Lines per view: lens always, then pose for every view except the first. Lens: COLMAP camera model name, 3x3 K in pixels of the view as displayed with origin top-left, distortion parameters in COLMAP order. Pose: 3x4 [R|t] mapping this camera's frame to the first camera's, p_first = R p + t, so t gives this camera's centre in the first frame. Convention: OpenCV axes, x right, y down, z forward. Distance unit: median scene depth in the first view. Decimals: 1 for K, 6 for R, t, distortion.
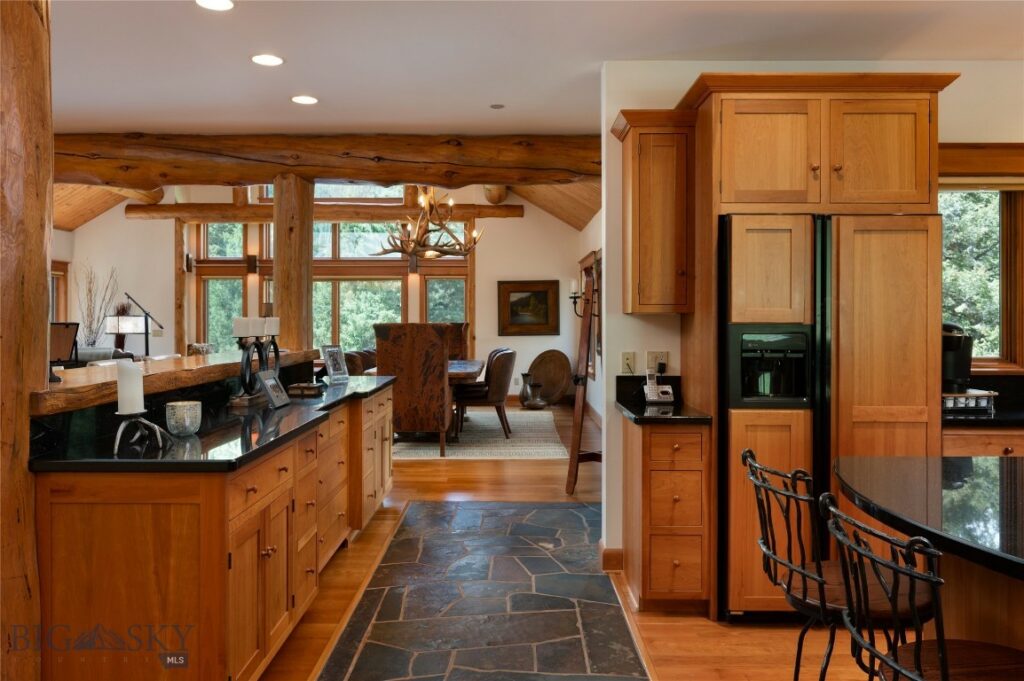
lens RADIAL K [[760.0, 0, 509.8], [0, 760.0, 331.2], [0, 0, 1]] dist [0.009150, 0.001607]
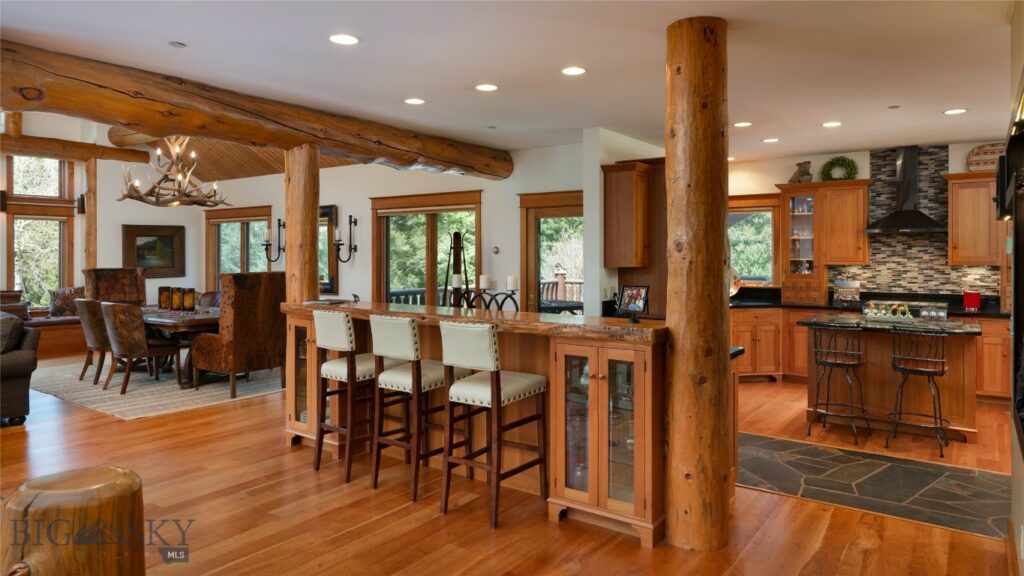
lens RADIAL K [[633.1, 0, 512.1], [0, 633.1, 292.0], [0, 0, 1]] dist [0.005299, 0.001259]
pose [[0.578695, -0.054023, 0.813752, -0.403697], [0.014119, 0.998318, 0.056235, -0.017467], [-0.815421, -0.021054, 0.578485, 0.099244]]
